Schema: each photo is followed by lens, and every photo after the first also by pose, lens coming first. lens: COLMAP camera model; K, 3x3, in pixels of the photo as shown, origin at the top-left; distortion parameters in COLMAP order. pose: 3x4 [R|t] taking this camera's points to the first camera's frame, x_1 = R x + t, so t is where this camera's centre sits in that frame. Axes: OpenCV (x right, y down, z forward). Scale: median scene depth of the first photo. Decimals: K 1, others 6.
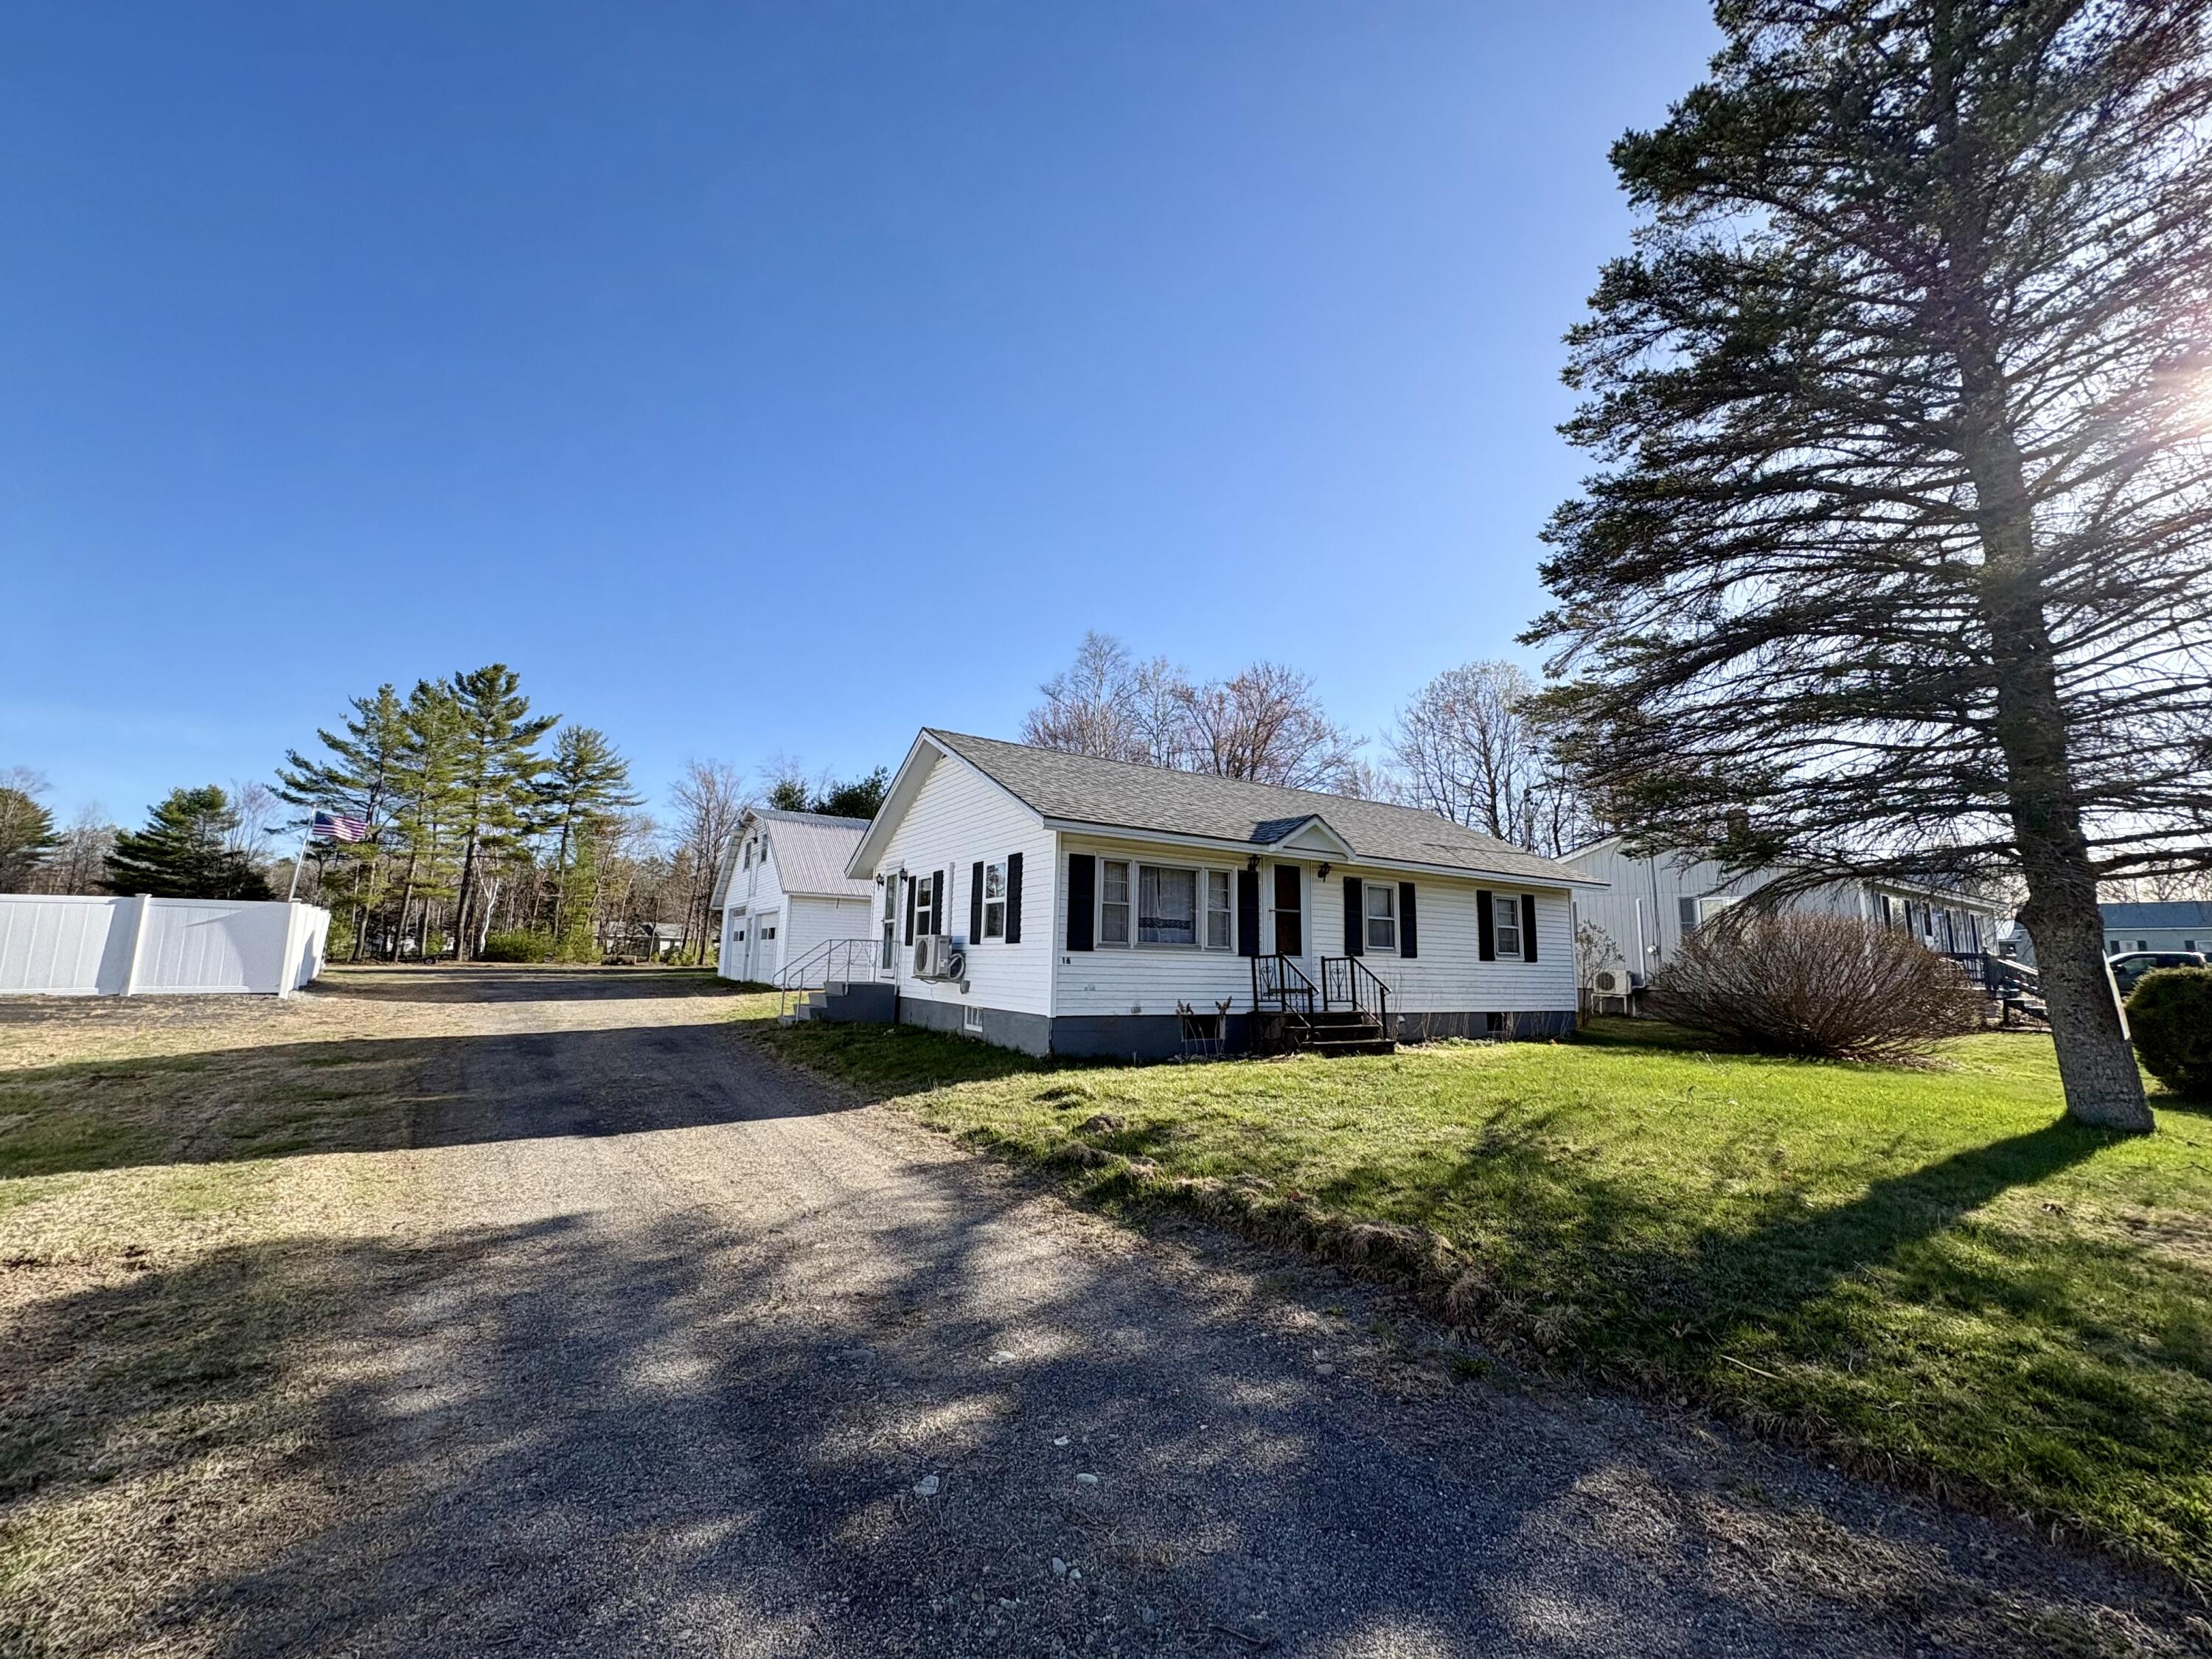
lens RADIAL K [[877.7, 0, 1108.9], [0, 877.7, 823.8], [0, 0, 1]] dist [-0.007526, 0.002575]
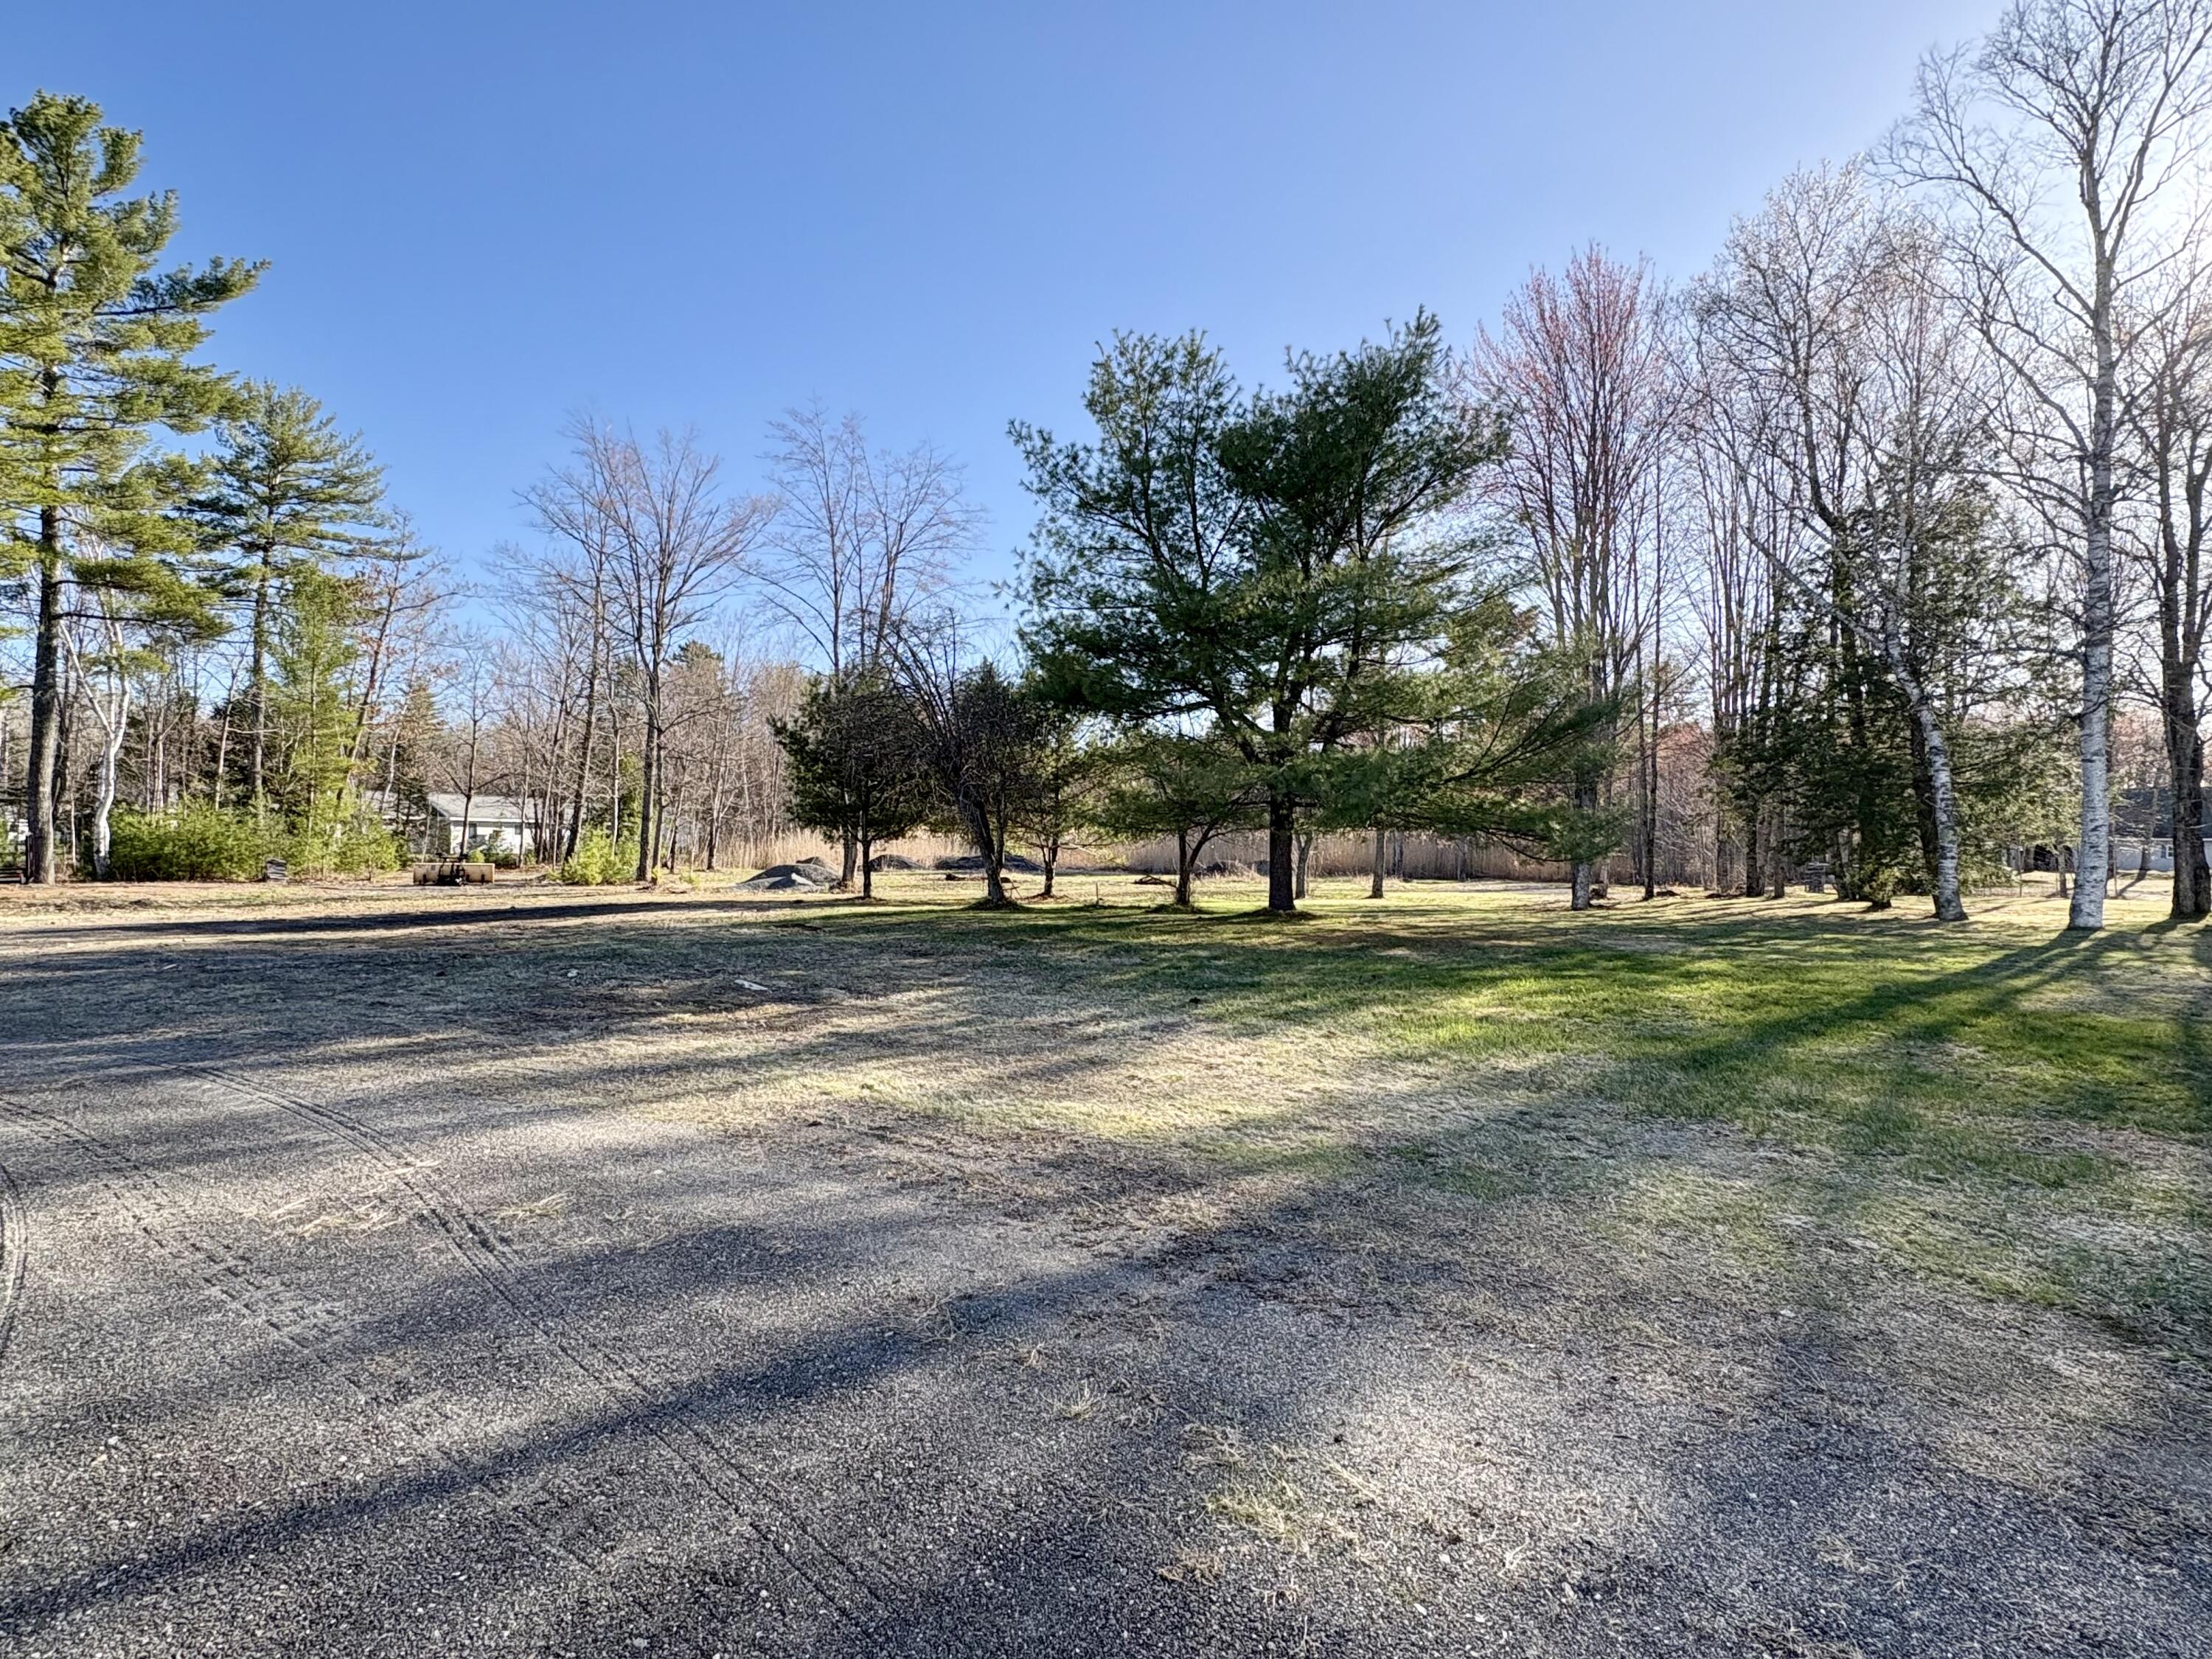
lens RADIAL K [[1106.1, 0, 1100.5], [0, 1106.1, 832.3], [0, 0, 1]] dist [0.001202, -0.001797]
pose [[0.991427, -0.000076, 0.130658, -1.336682], [-0.018373, 0.989983, 0.139989, 0.220609], [-0.129360, -0.141189, 0.981495, 1.790815]]
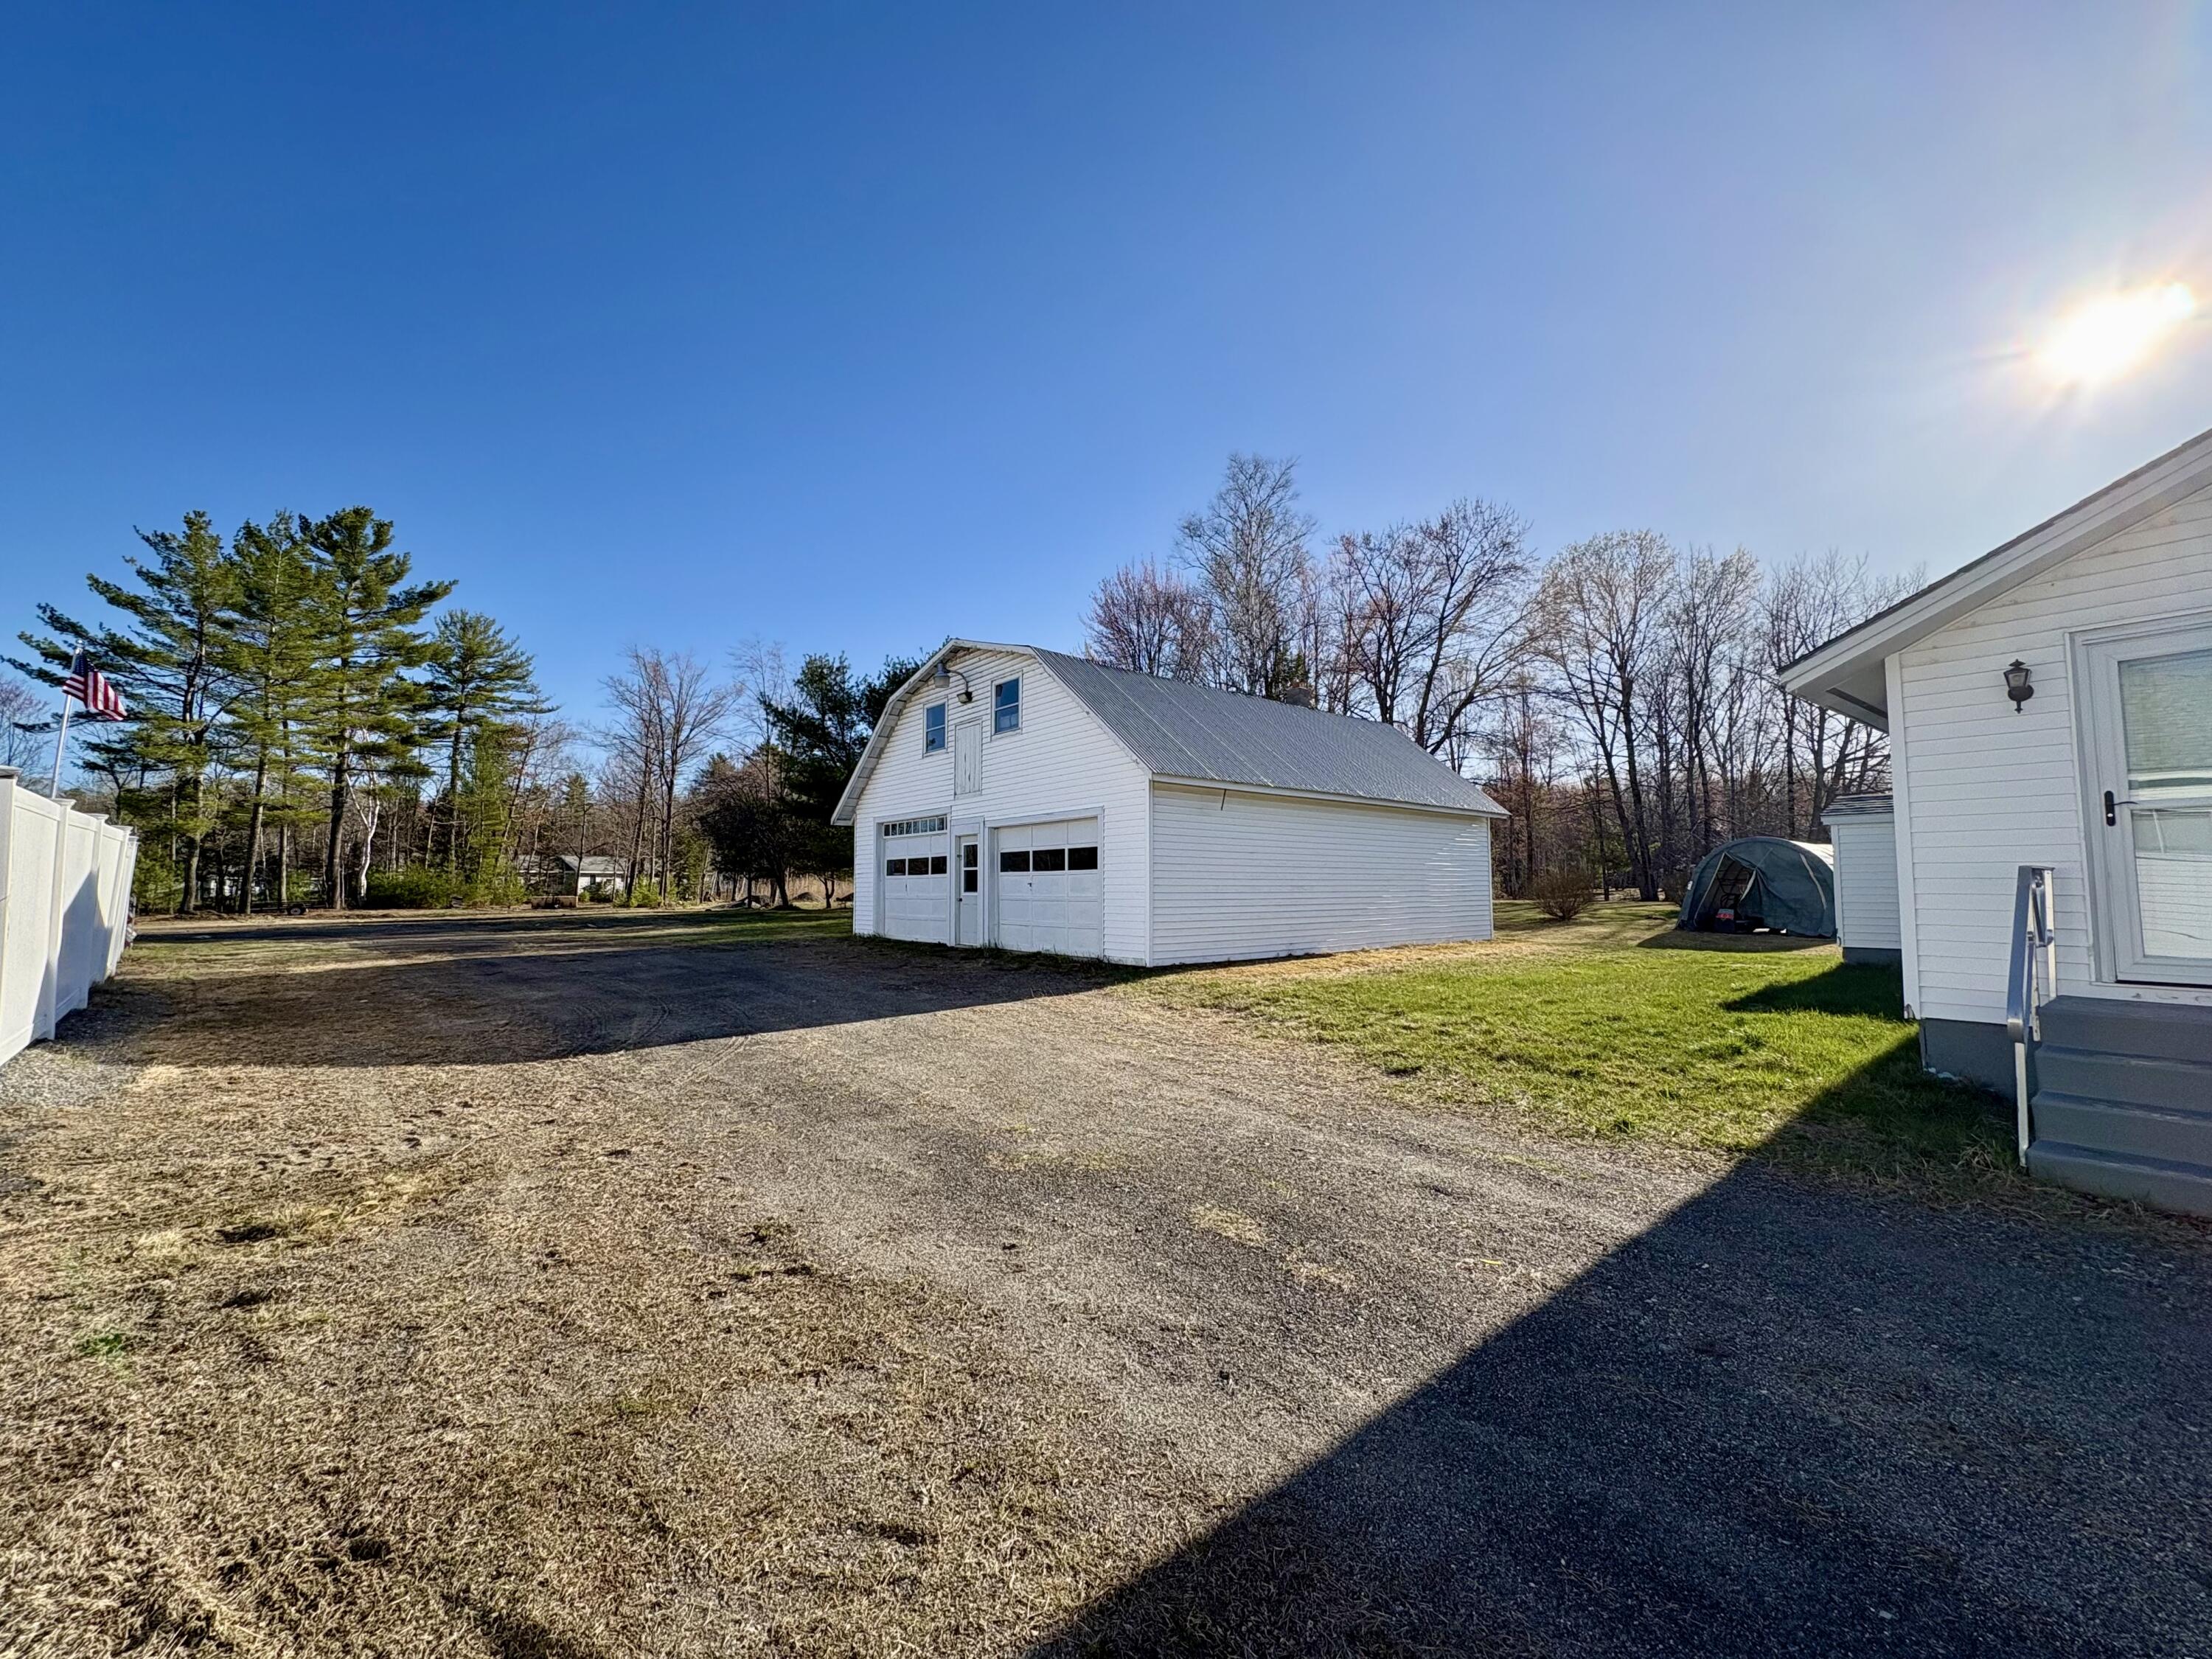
lens RADIAL K [[877.7, 0, 1106.6], [0, 877.7, 825.2], [0, 0, 1]] dist [-0.007526, 0.002575]
pose [[0.993695, -0.014352, 0.111194, -0.661891], [0.004669, 0.996209, 0.086862, 0.089952], [-0.112019, -0.085795, 0.989995, 0.745432]]
